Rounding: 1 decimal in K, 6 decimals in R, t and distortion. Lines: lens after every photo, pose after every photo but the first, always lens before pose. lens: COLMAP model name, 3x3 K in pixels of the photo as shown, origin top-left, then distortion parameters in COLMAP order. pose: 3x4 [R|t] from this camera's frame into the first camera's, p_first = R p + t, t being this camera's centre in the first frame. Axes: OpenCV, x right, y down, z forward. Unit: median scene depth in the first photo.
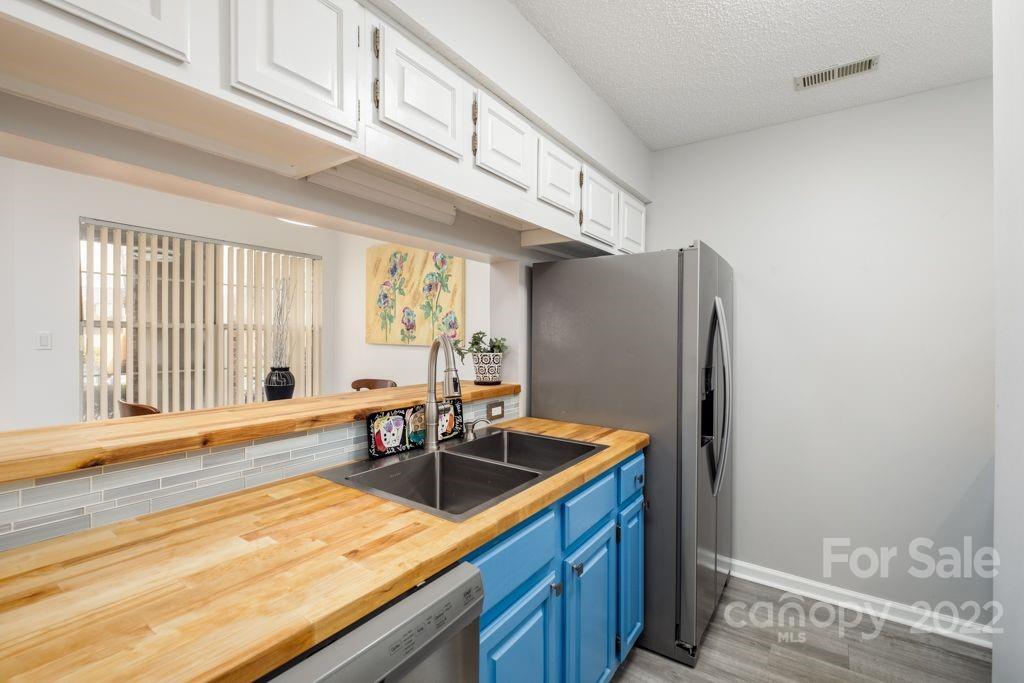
lens RADIAL K [[448.6, 0, 512.9], [0, 448.6, 337.4], [0, 0, 1]] dist [-0.002267, -0.001139]
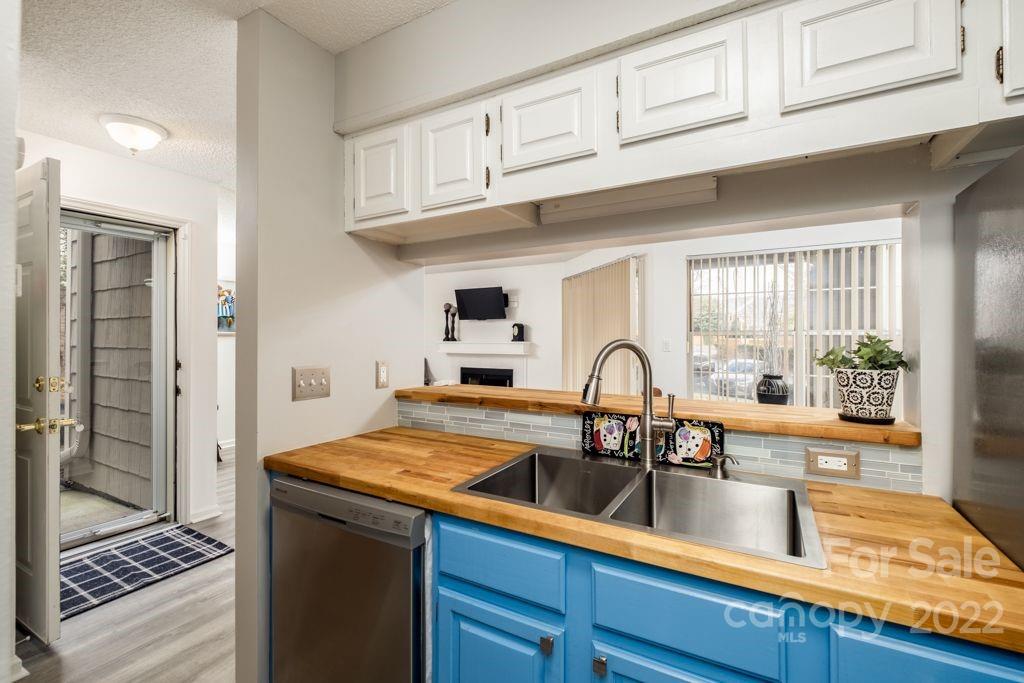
lens RADIAL K [[448.6, 0, 510.5], [0, 448.6, 338.8], [0, 0, 1]] dist [-0.002267, -0.001139]
pose [[0.088235, -0.006944, -0.996075, 0.394919], [-0.008031, 0.999938, -0.007683, 0.000846], [0.996067, 0.008677, 0.088174, 0.366399]]
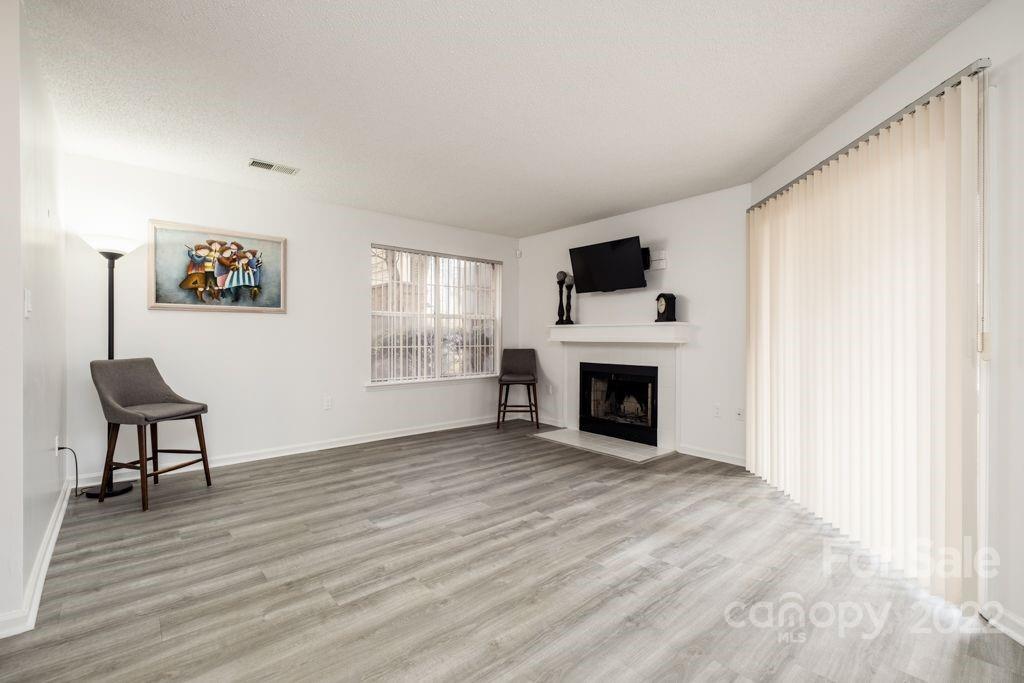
lens RADIAL K [[448.6, 0, 514.8], [0, 448.6, 336.8], [0, 0, 1]] dist [-0.002267, -0.001139]
pose [[-0.236395, -0.007583, -0.971628, -0.405339], [-0.011756, 0.999919, -0.004943, 0.057806], [0.971586, 0.010254, -0.236465, 0.481932]]
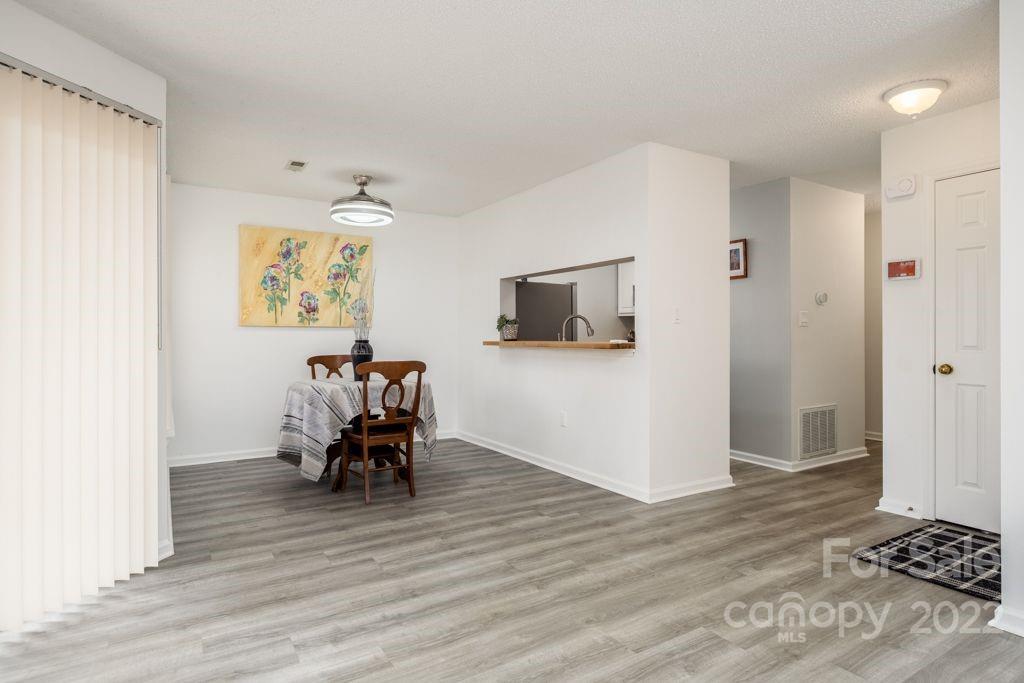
lens RADIAL K [[550.5, 0, 511.3], [0, 550.5, 341.9], [0, 0, 1]] dist [0.000290, -0.001283]
pose [[0.395492, -0.024388, 0.918146, -1.742081], [0.012368, 0.999698, 0.021226, 0.044074], [-0.918386, 0.002960, 0.395674, 0.030194]]
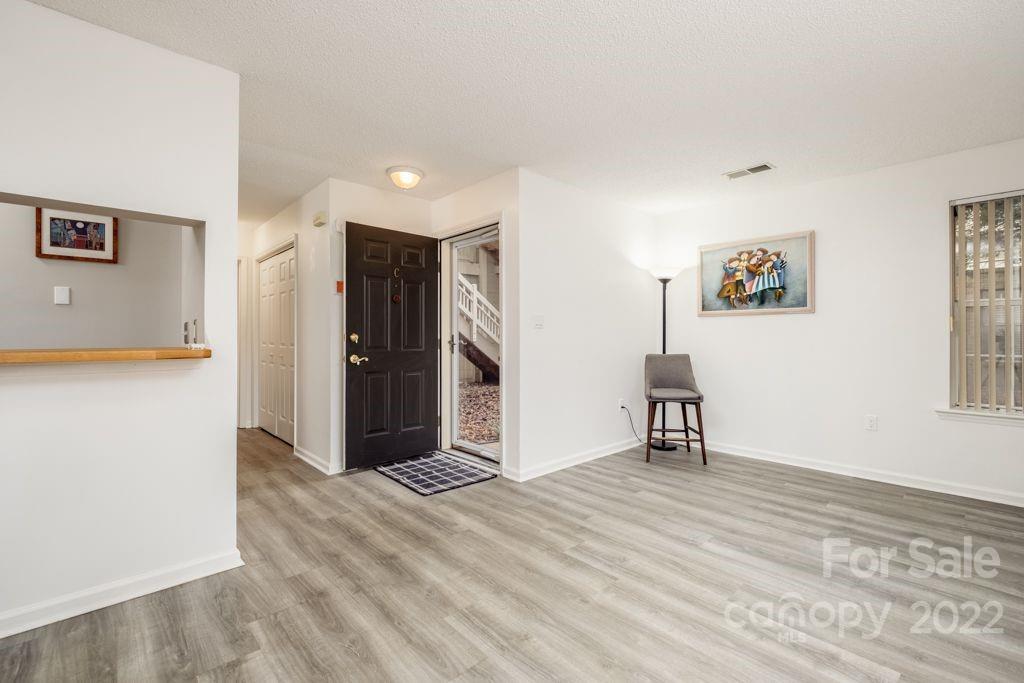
lens RADIAL K [[448.6, 0, 509.8], [0, 448.6, 327.3], [0, 0, 1]] dist [-0.002267, -0.001139]
pose [[-0.975874, -0.006031, 0.218253, -1.054342], [-0.008922, 0.999885, -0.012263, 0.051124], [-0.218154, -0.013915, -0.975815, 0.900150]]
